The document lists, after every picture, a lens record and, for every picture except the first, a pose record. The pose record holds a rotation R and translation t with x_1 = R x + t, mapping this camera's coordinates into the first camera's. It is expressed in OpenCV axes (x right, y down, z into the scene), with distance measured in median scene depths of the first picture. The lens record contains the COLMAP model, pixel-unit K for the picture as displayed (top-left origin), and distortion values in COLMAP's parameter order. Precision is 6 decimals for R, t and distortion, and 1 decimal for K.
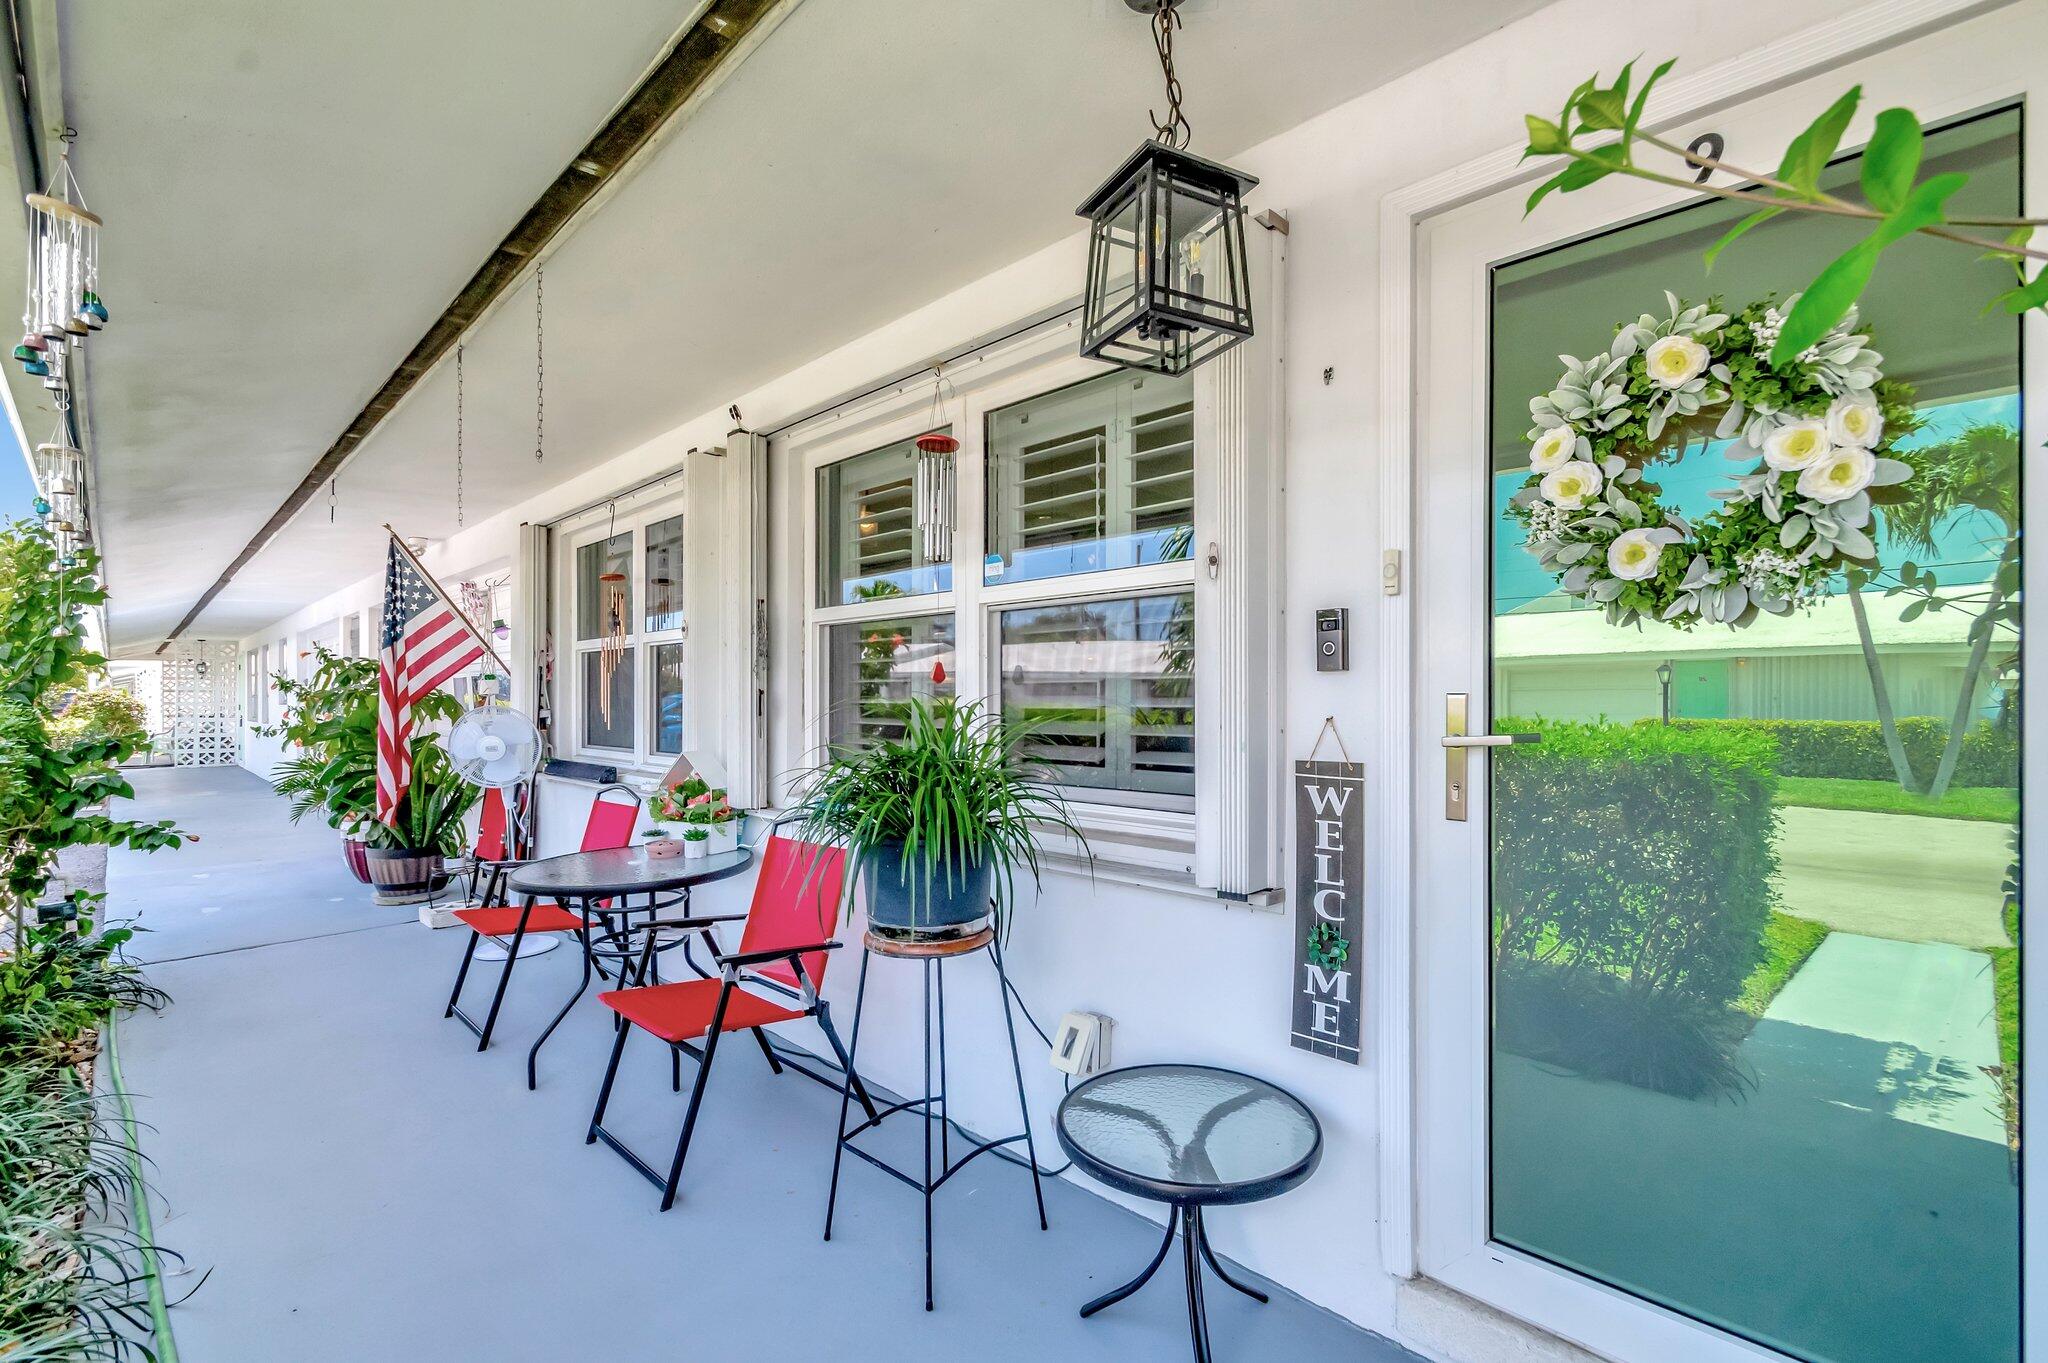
lens RADIAL K [[906.4, 0, 1033.8], [0, 906.4, 698.2], [0, 0, 1]] dist [0.000278, -0.000506]
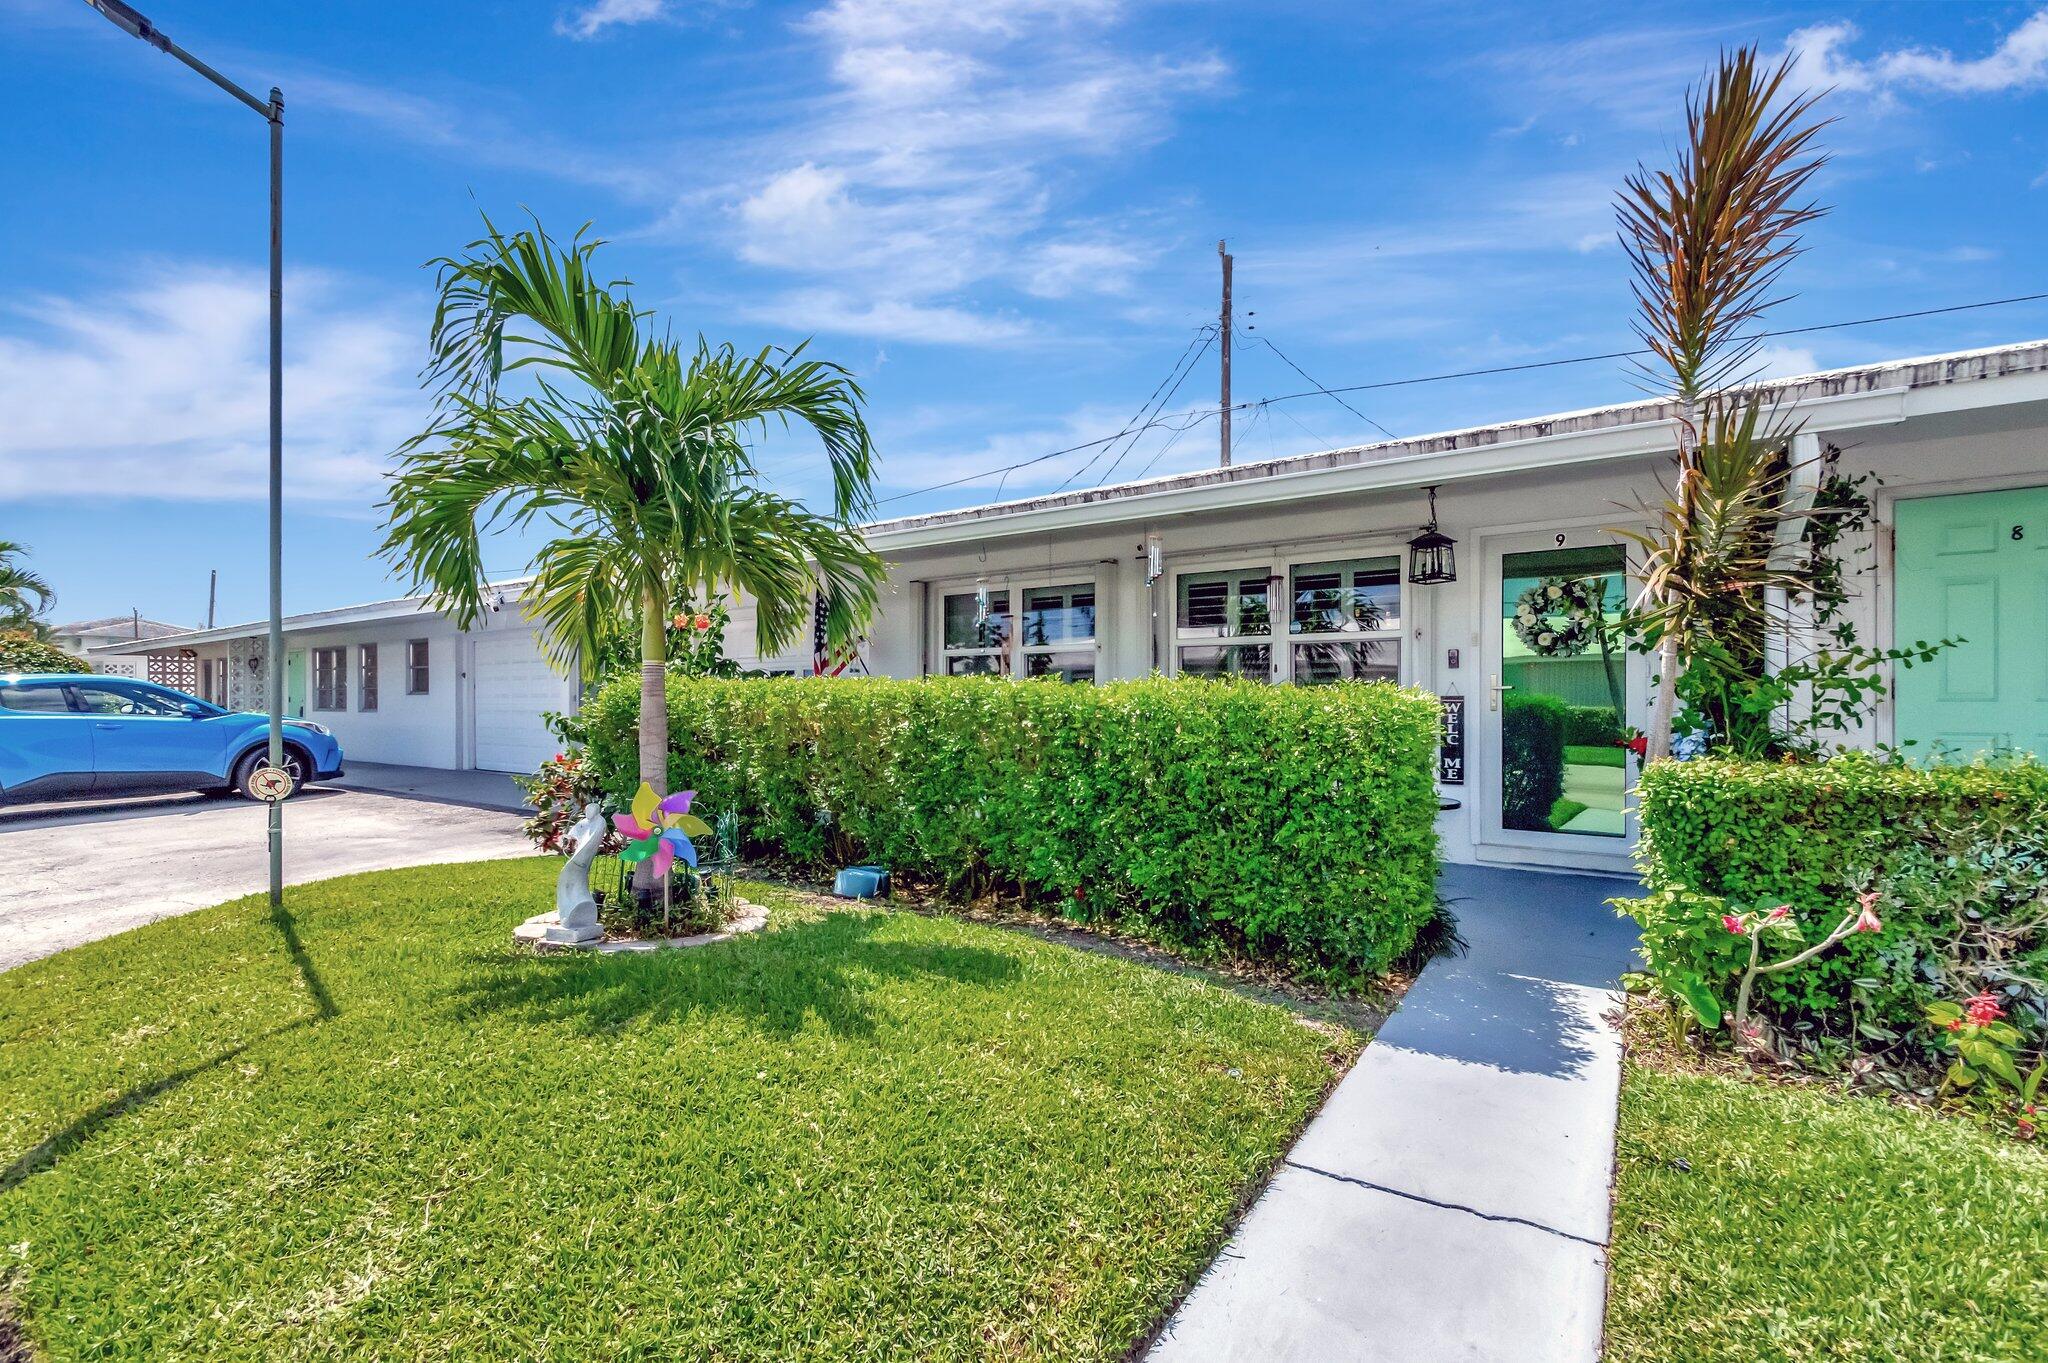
lens RADIAL K [[906.4, 0, 1033.8], [0, 906.4, 698.2], [0, 0, 1]] dist [0.000278, -0.000506]
pose [[0.984688, 0.001551, 0.174322, -1.760079], [-0.001144, 0.999996, -0.002436, 0.089677], [-0.174325, 0.002199, 0.984686, -1.989386]]
